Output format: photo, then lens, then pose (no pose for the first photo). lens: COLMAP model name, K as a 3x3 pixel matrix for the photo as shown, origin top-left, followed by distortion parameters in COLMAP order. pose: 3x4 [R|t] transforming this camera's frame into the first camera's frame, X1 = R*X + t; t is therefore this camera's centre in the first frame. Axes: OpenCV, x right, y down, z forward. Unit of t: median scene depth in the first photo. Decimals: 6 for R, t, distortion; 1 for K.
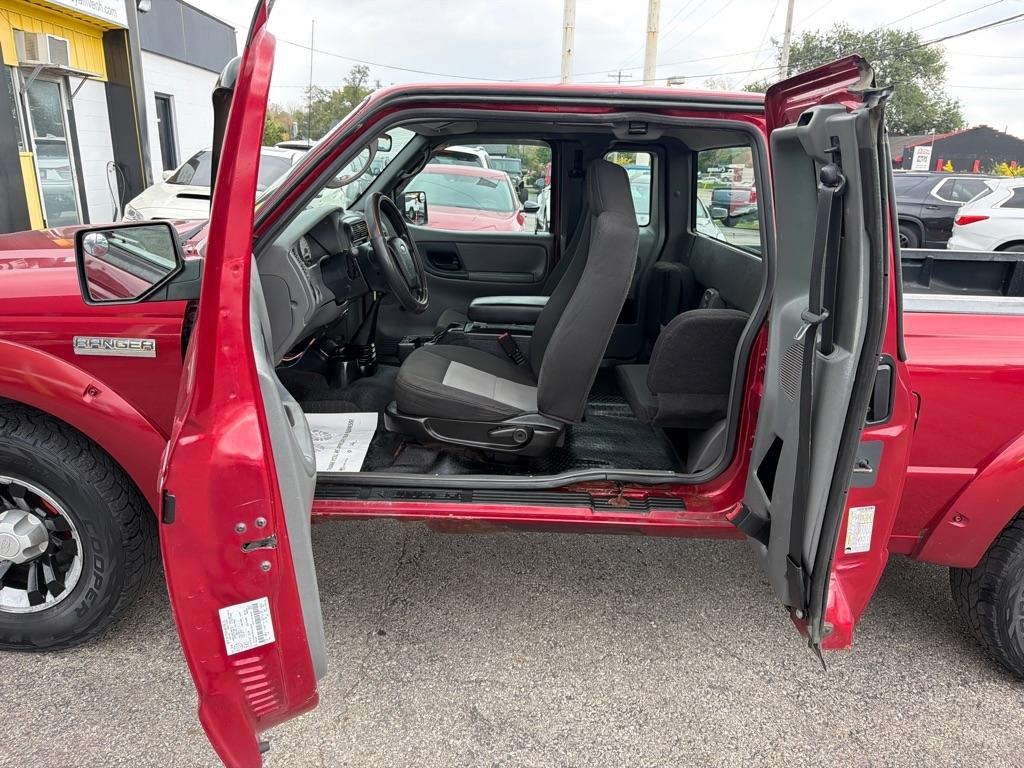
lens RADIAL K [[736.8, 0, 507.2], [0, 736.8, 380.0], [0, 0, 1]] dist [0.004166, -0.019915]
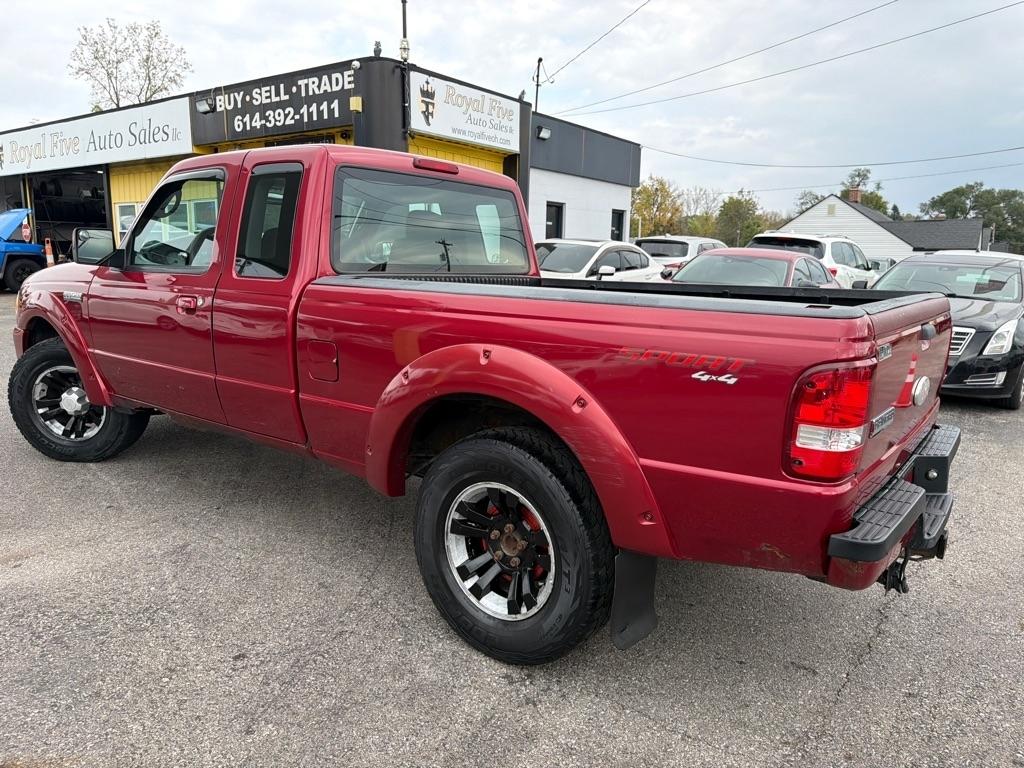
lens RADIAL K [[728.9, 0, 508.1], [0, 728.9, 381.8], [0, 0, 1]] dist [0.050151, -0.072287]
pose [[0.799387, 0.090216, -0.594004, 0.237129], [-0.169556, 0.982350, -0.078984, 0.020748], [0.576395, 0.163856, 0.800575, 0.017325]]
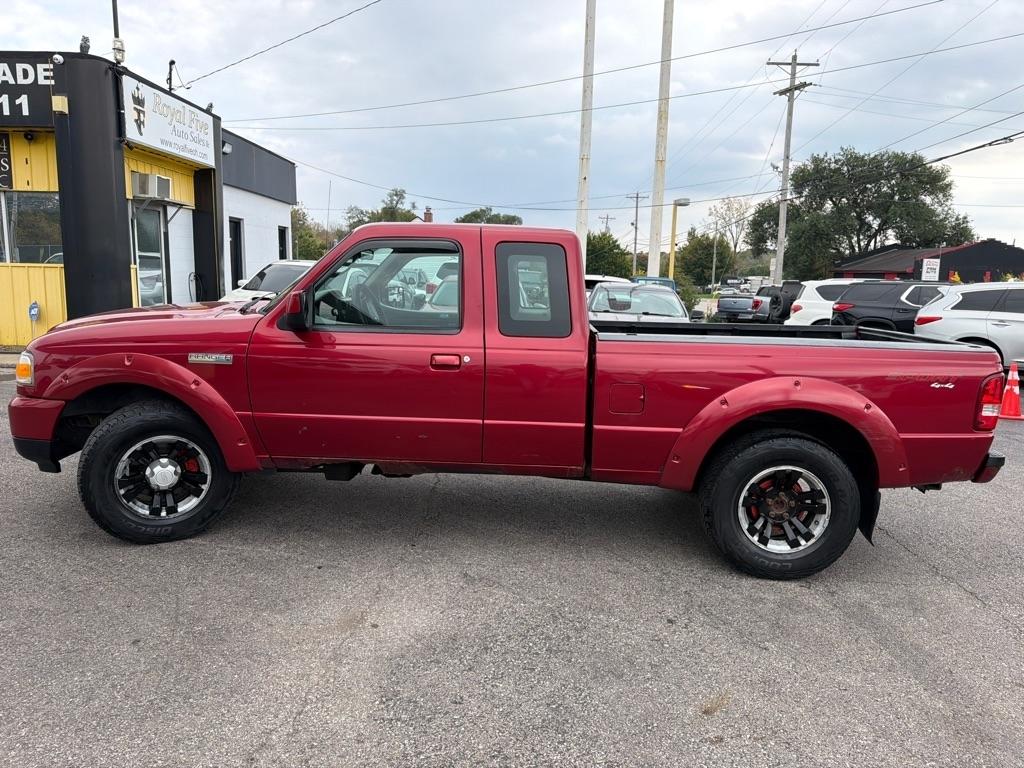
lens RADIAL K [[727.7, 0, 509.7], [0, 727.7, 384.9], [0, 0, 1]] dist [0.000932, -0.008661]
pose [[0.999443, 0.002481, -0.033288, 0.019389], [-0.007027, 0.990527, -0.137142, 0.041204], [0.032632, 0.137299, 0.989992, -0.128136]]
